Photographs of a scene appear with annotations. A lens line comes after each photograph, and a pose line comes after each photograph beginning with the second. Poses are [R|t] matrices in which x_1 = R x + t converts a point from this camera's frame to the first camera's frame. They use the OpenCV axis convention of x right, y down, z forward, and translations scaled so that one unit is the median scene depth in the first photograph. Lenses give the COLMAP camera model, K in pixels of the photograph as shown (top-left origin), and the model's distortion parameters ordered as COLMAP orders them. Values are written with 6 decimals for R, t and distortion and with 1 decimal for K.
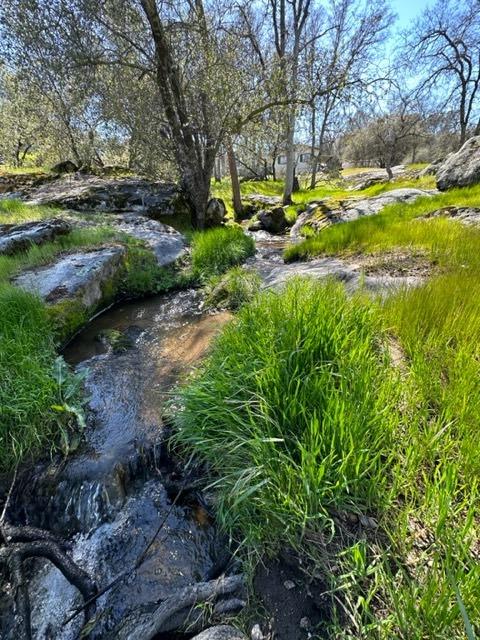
lens RADIAL K [[256.6, 0, 241.2], [0, 256.6, 319.7], [0, 0, 1]] dist [-0.001204, -0.000094]
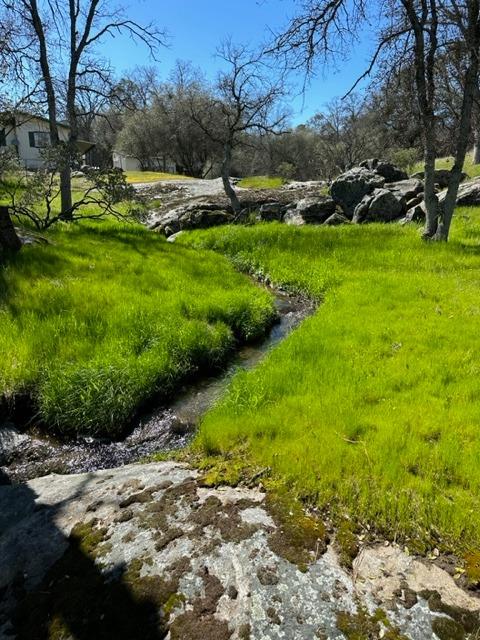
lens RADIAL K [[449.8, 0, 239.6], [0, 449.8, 319.5], [0, 0, 1]] dist [0.007188, -0.000159]
pose [[0.823821, -0.094929, 0.558845, 0.090599], [0.200548, 0.970925, -0.130711, -0.204046], [-0.530188, 0.219758, 0.818906, 0.311776]]
